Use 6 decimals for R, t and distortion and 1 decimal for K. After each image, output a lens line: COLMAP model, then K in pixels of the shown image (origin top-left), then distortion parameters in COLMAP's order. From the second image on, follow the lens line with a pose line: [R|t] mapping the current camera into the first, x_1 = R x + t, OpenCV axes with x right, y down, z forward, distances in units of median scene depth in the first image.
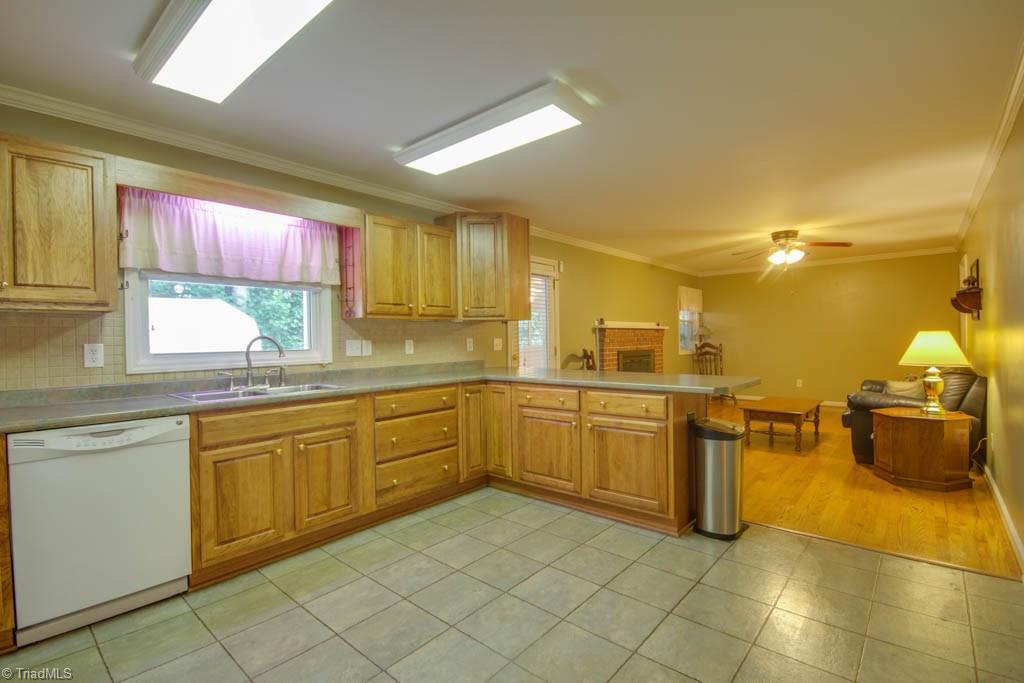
lens RADIAL K [[472.1, 0, 509.0], [0, 472.1, 342.2], [0, 0, 1]] dist [0.003394, -0.005939]
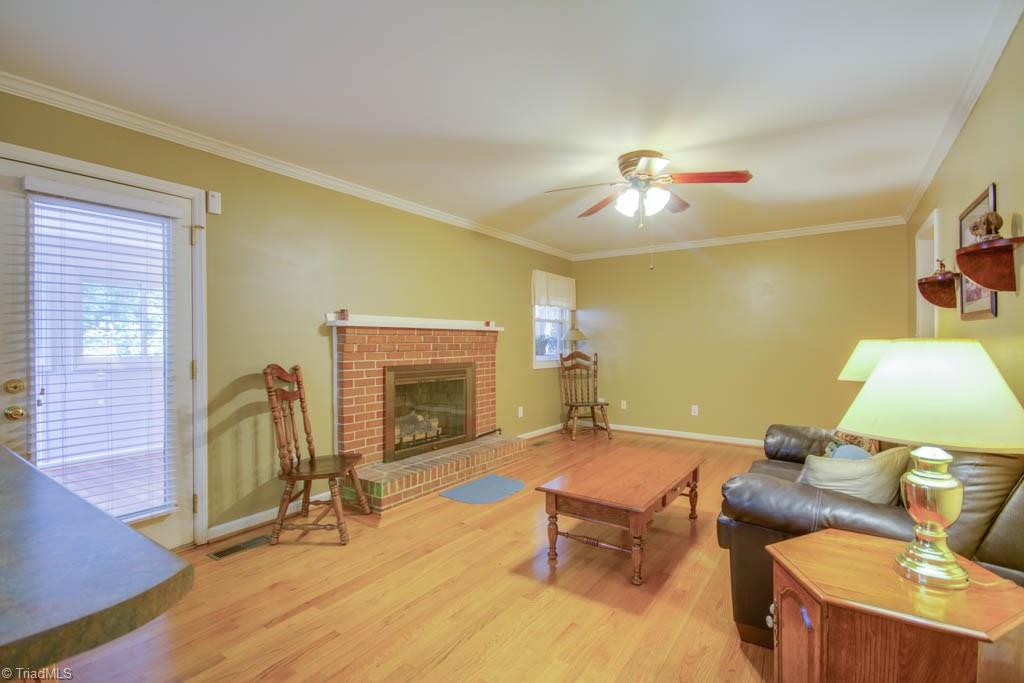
lens RADIAL K [[472.1, 0, 509.0], [0, 472.1, 342.2], [0, 0, 1]] dist [0.003394, -0.005939]
pose [[0.994124, 0.013040, 0.107457, 0.368229], [-0.012381, 0.999900, -0.006798, -0.010541], [-0.107535, 0.005427, 0.994187, 0.458487]]
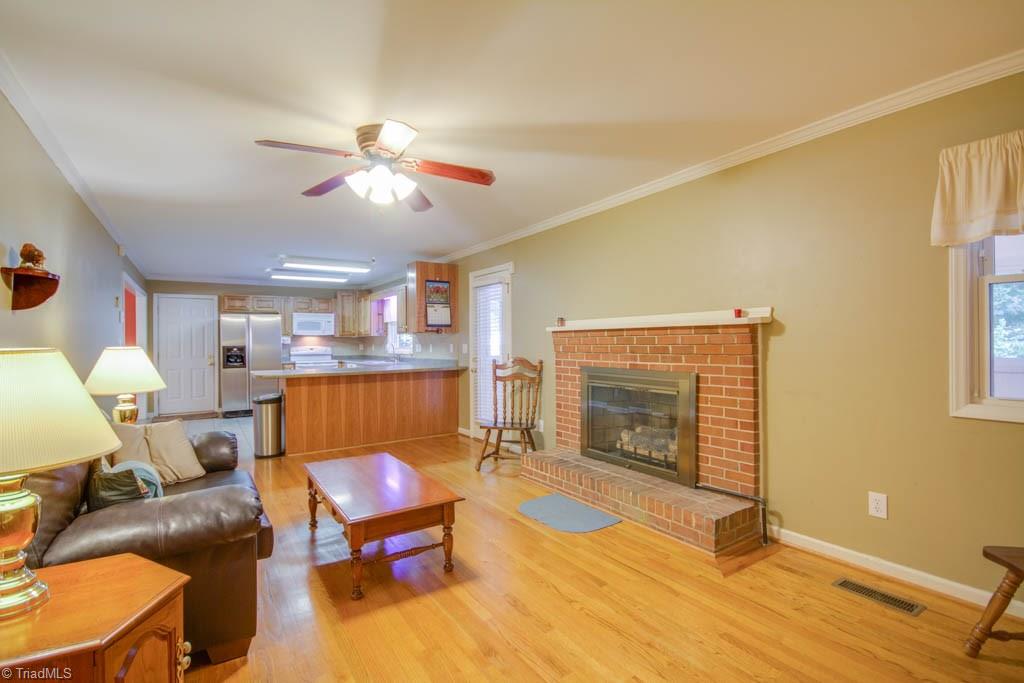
lens RADIAL K [[472.1, 0, 509.0], [0, 472.1, 342.2], [0, 0, 1]] dist [0.003394, -0.005939]
pose [[-0.264277, 0.016018, -0.964314, 0.999709], [0.005205, 0.999871, 0.015182, -0.027302], [0.964433, -0.001007, -0.264327, 1.229596]]
